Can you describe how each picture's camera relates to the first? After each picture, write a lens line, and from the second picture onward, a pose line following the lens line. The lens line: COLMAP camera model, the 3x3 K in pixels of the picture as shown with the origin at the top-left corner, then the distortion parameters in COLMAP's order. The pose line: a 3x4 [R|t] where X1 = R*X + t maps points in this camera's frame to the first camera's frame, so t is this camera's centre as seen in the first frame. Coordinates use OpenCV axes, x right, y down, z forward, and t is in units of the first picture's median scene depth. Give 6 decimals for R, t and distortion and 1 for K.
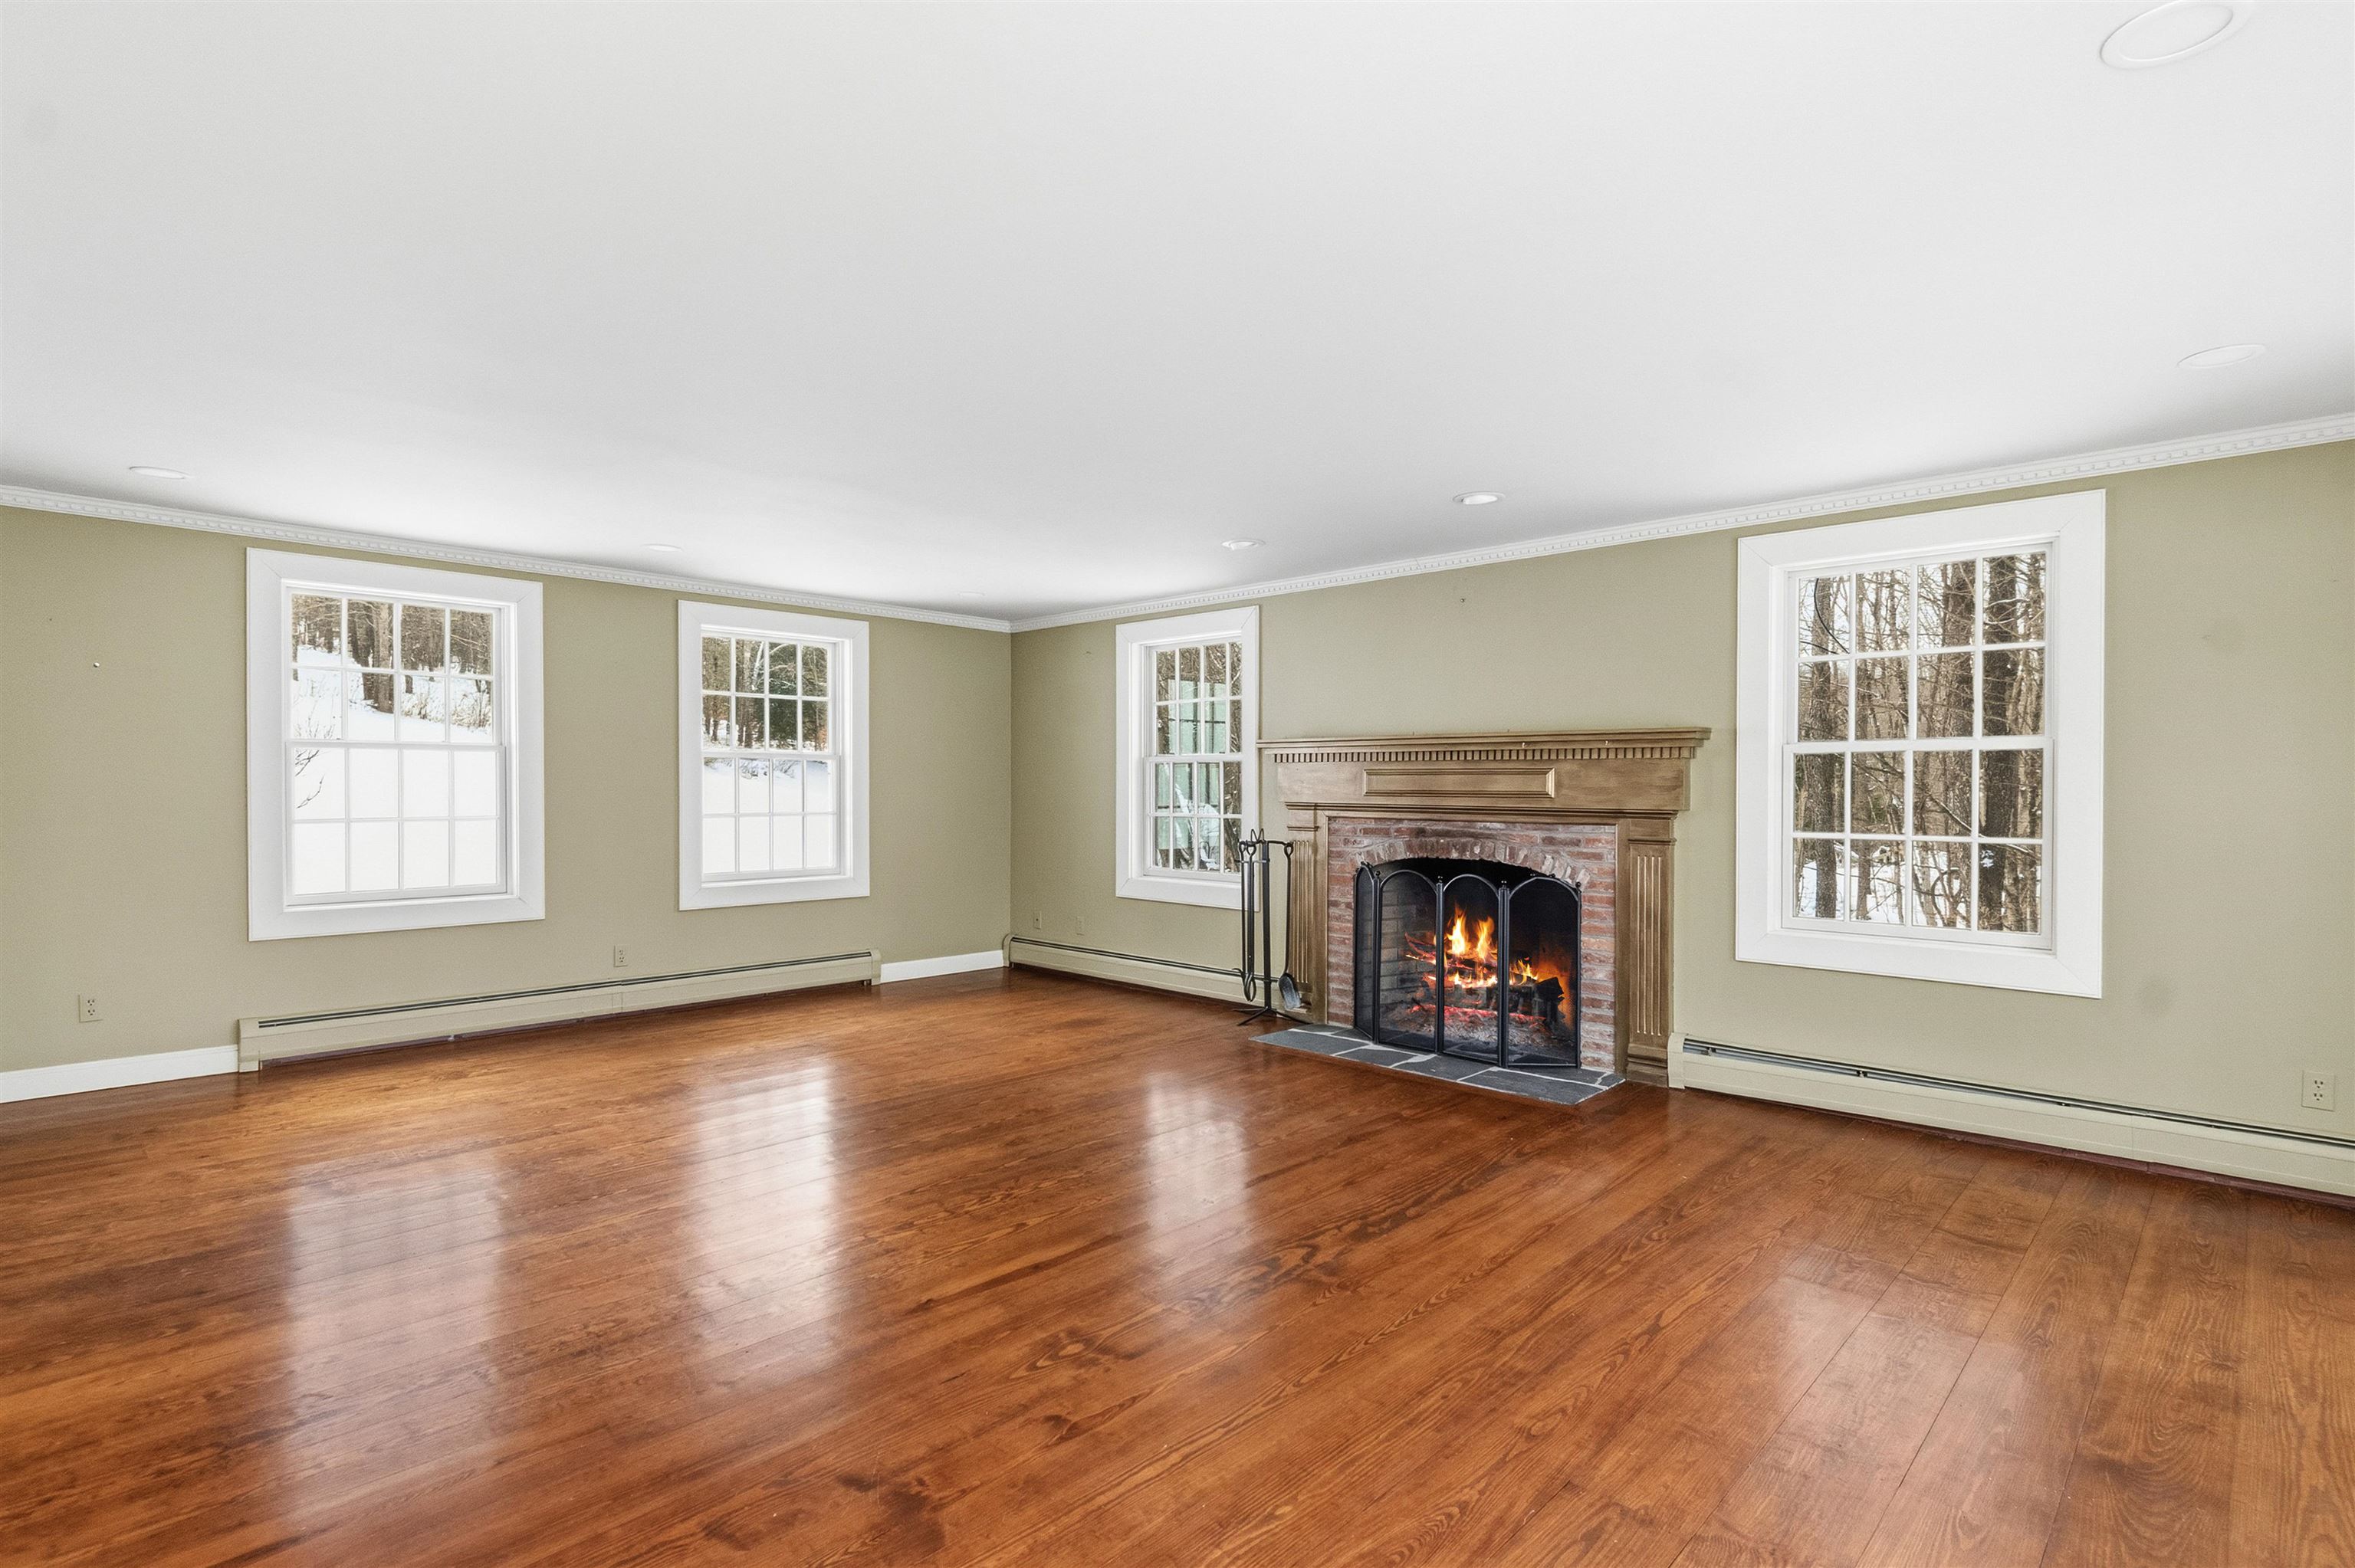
lens RADIAL K [[1136.8, 0, 1191.1], [0, 1136.8, 785.0], [0, 0, 1]] dist [0.003908, -0.000891]
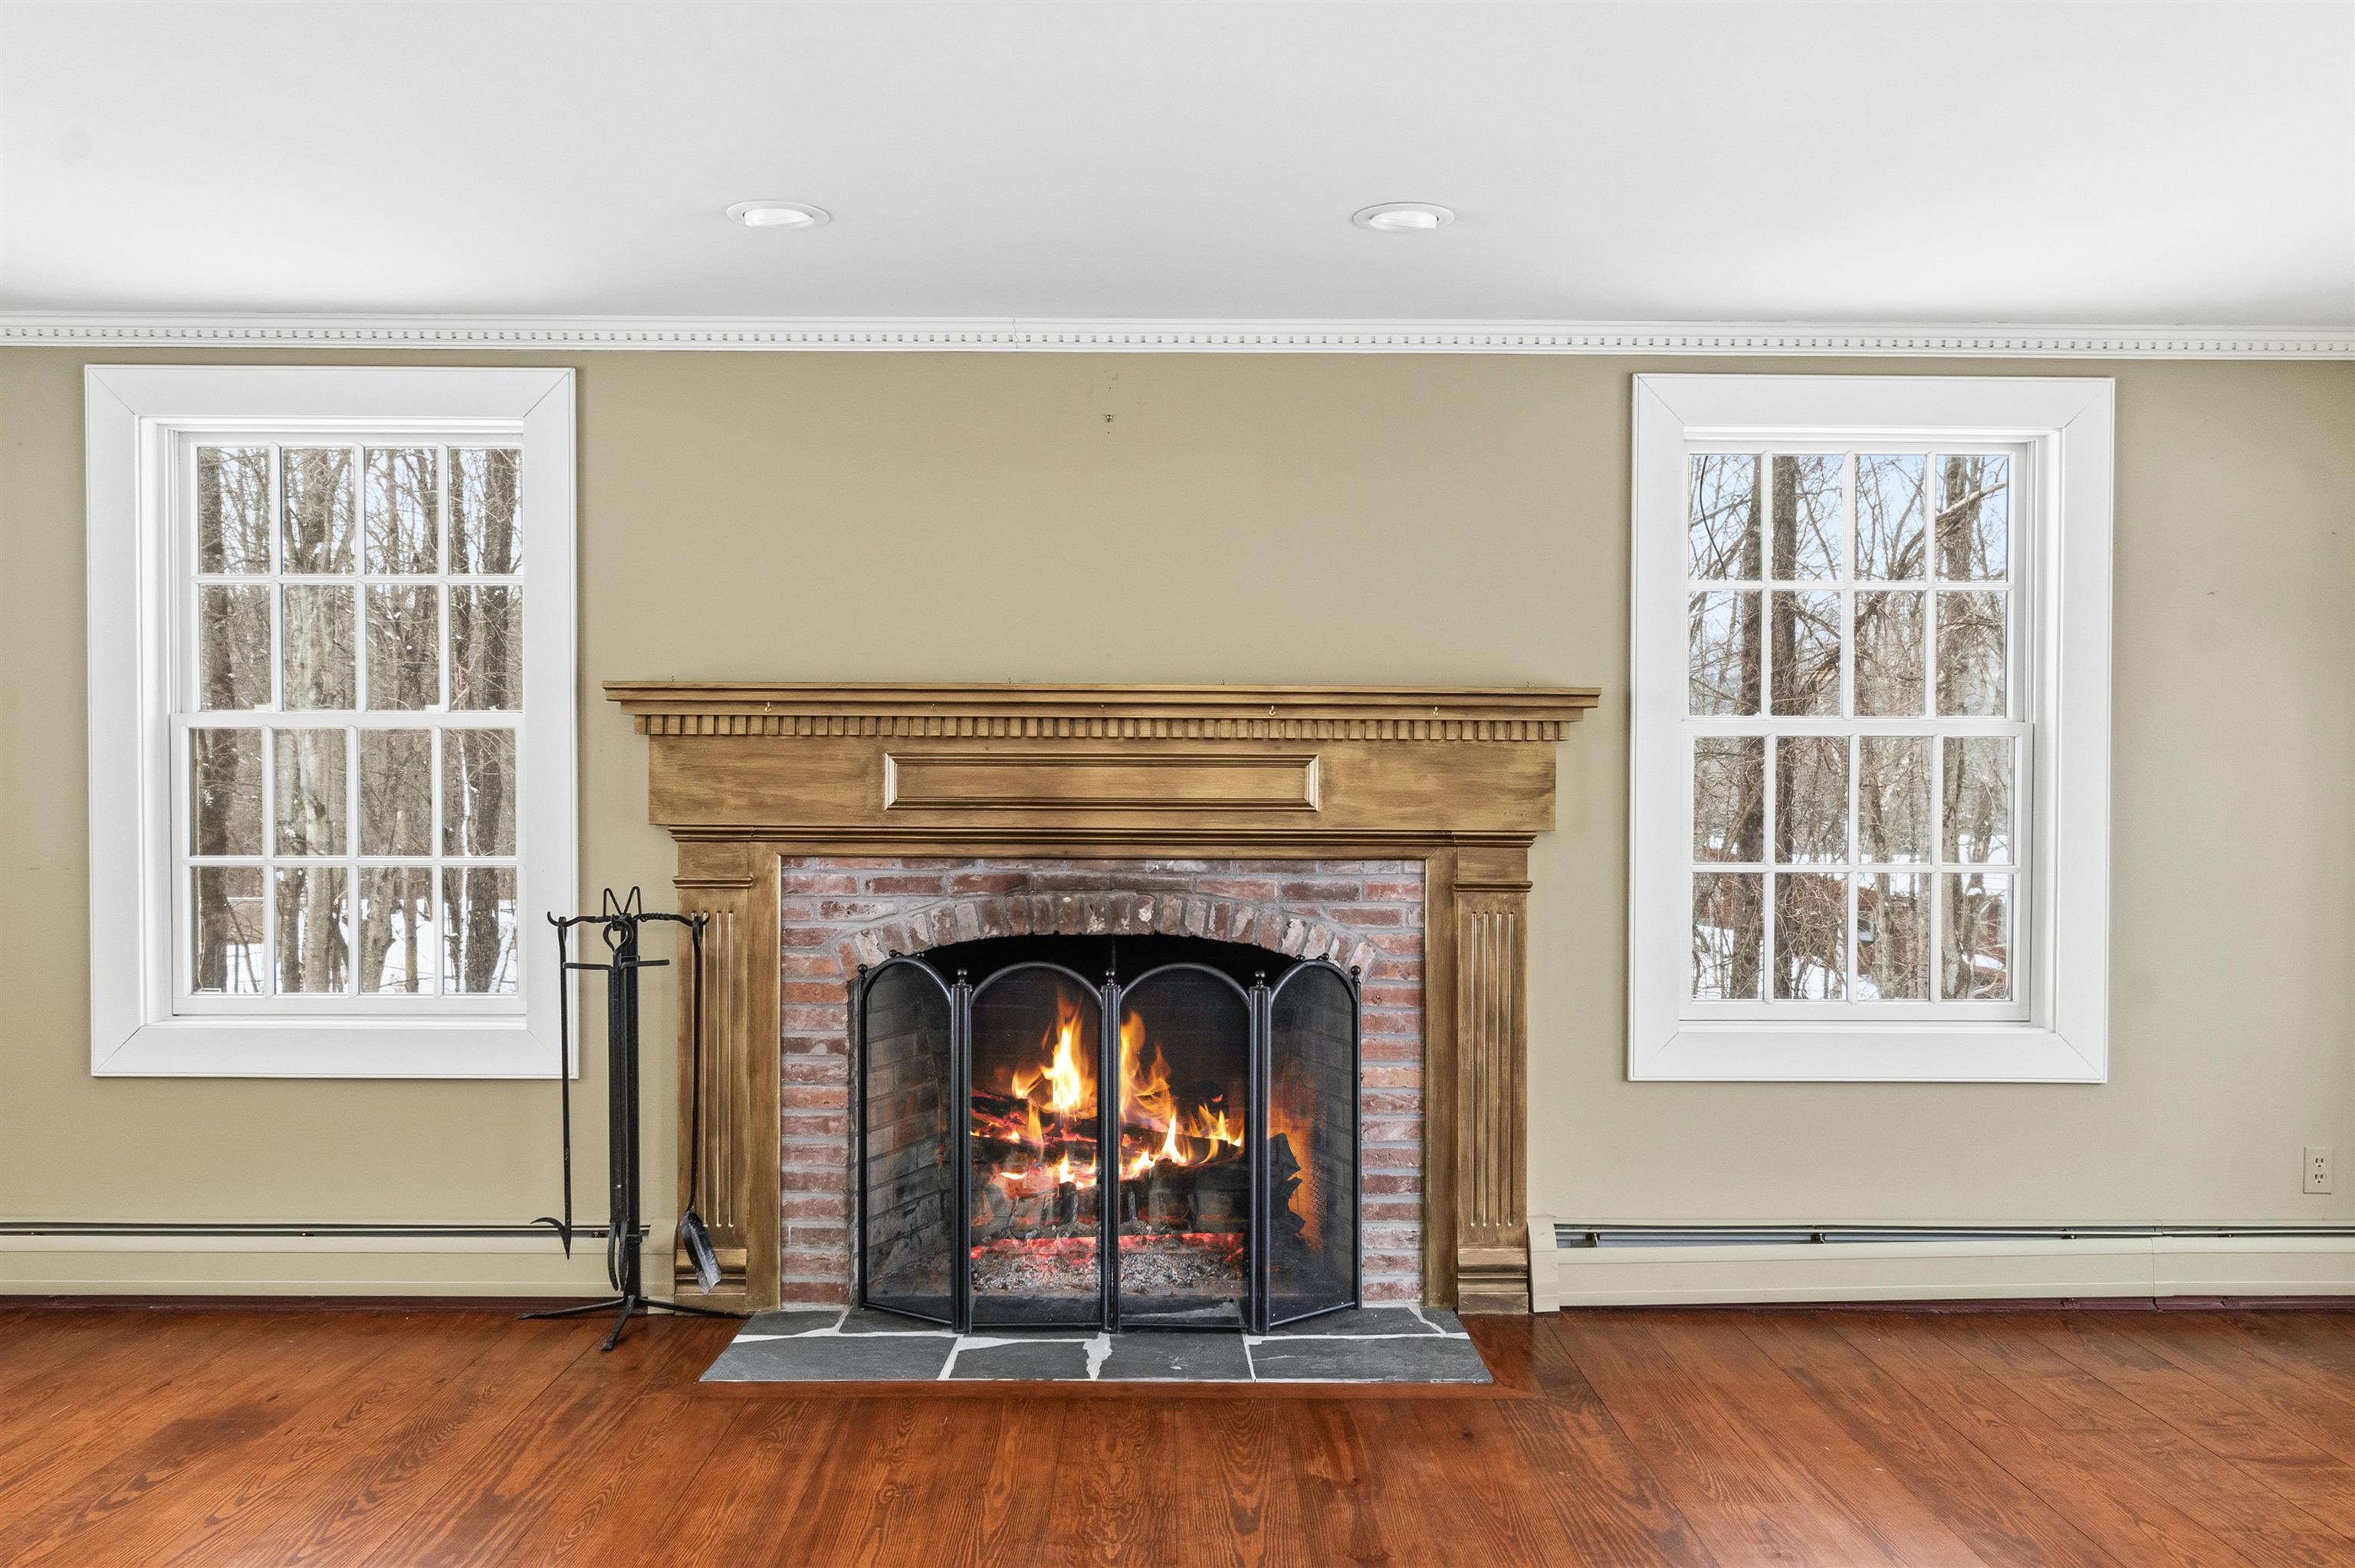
lens RADIAL K [[1960.2, 0, 1175.2], [0, 1960.2, 802.7], [0, 0, 1]] dist [0.005502, -0.010579]
pose [[0.720559, -0.006953, 0.693359, -0.372248], [-0.001096, 0.999937, 0.011166, -0.002844], [-0.693393, -0.008806, 0.720506, 0.389859]]
